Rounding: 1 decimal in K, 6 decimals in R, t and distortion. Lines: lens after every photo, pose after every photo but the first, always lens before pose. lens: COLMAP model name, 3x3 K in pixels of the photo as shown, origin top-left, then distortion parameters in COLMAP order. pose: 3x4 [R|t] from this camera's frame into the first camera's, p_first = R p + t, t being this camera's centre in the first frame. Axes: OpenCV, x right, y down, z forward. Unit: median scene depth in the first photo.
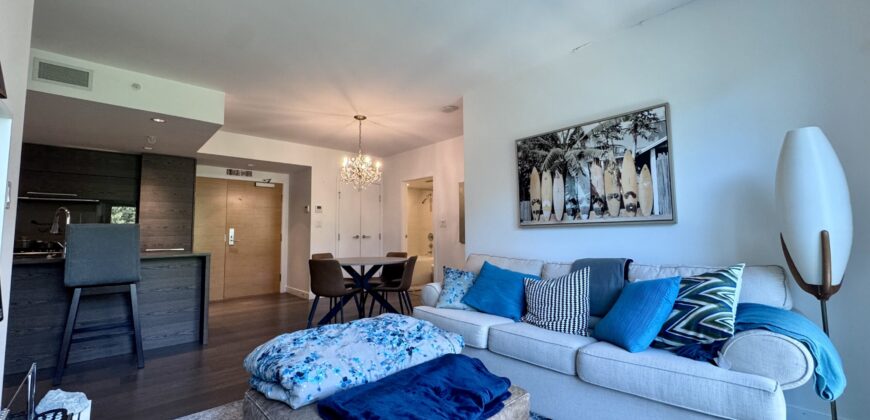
lens RADIAL K [[349.7, 0, 435.0], [0, 349.7, 210.0], [0, 0, 1]] dist [-0.002685, -0.000051]
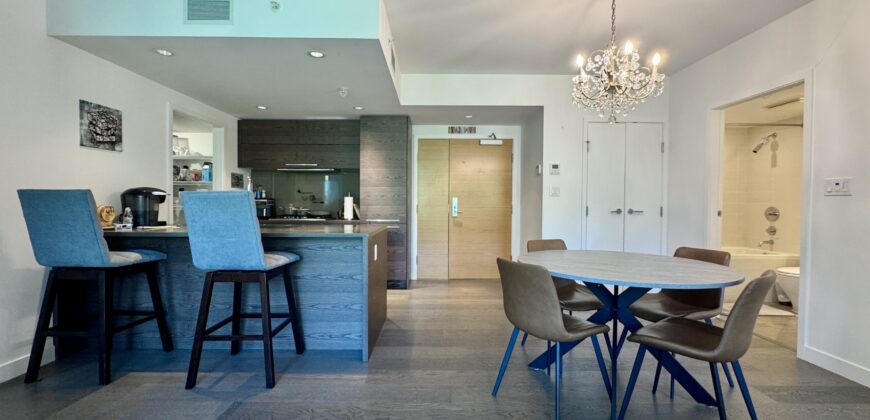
lens RADIAL K [[349.7, 0, 435.0], [0, 349.7, 210.0], [0, 0, 1]] dist [-0.002685, -0.000051]
pose [[0.741394, 0.027479, -0.670507, -0.099657], [0.032339, 0.996537, 0.076599, 0.033490], [0.670290, -0.078473, 0.737938, 0.678270]]
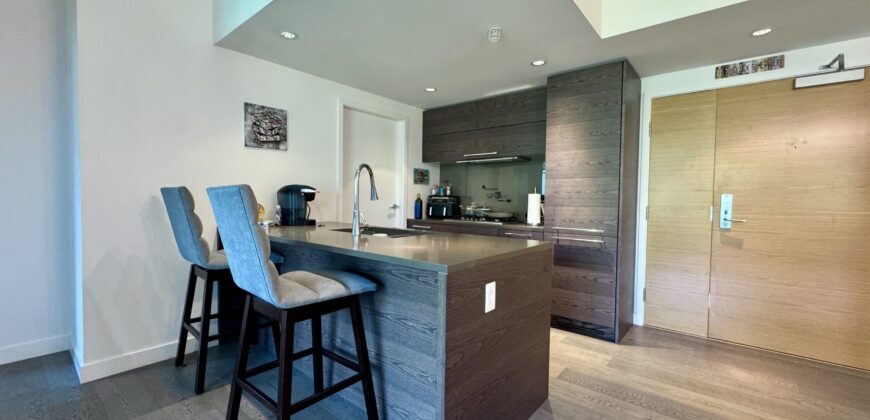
lens RADIAL K [[349.7, 0, 435.0], [0, 349.7, 210.0], [0, 0, 1]] dist [-0.002685, -0.000051]
pose [[0.139825, 0.045018, -0.989152, -0.351543], [0.053520, 0.997162, 0.052948, 0.057359], [0.988729, -0.060343, 0.137019, 1.096488]]
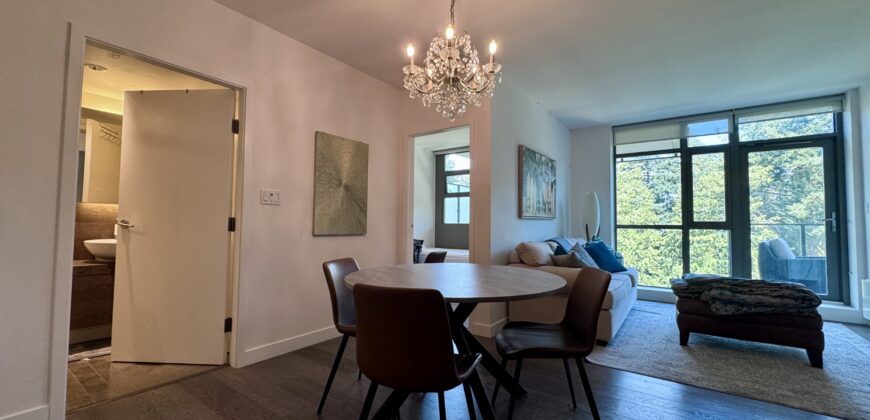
lens RADIAL K [[349.7, 0, 435.0], [0, 349.7, 210.0], [0, 0, 1]] dist [-0.002685, -0.000051]
pose [[-0.199532, 0.047071, 0.978760, -0.933062], [-0.075143, 0.995169, -0.063179, 0.128165], [-0.977006, -0.086153, -0.195031, 1.614775]]
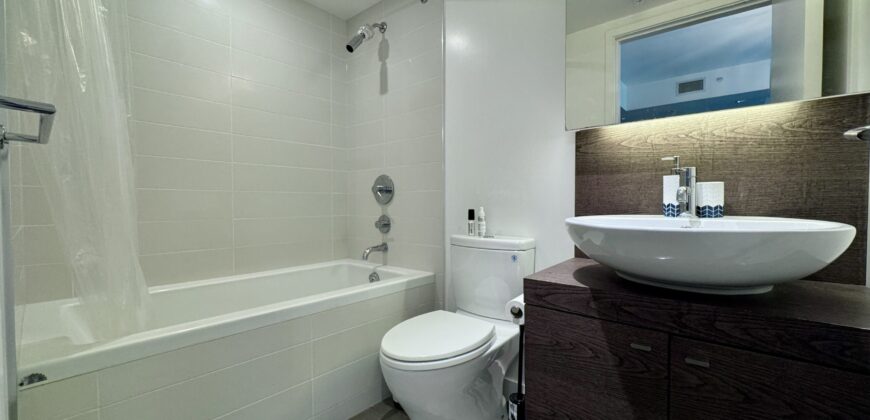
lens RADIAL K [[349.7, 0, 435.0], [0, 349.7, 210.0], [0, 0, 1]] dist [-0.002685, -0.000051]
pose [[0.993148, 0.001655, 0.116848, -0.011528], [-0.011336, 0.996548, 0.082241, 0.188557], [-0.116308, -0.083002, 0.989739, 1.973301]]
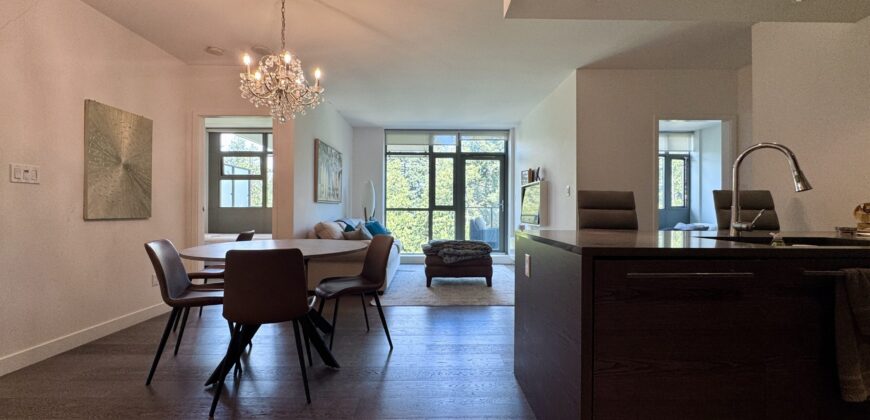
lens RADIAL K [[349.7, 0, 435.0], [0, 349.7, 210.0], [0, 0, 1]] dist [-0.002685, -0.000051]
pose [[-0.742852, 0.006014, 0.669428, -1.118191], [-0.043939, 0.997366, -0.057718, 0.151407], [-0.668012, -0.072290, -0.740631, 1.821401]]
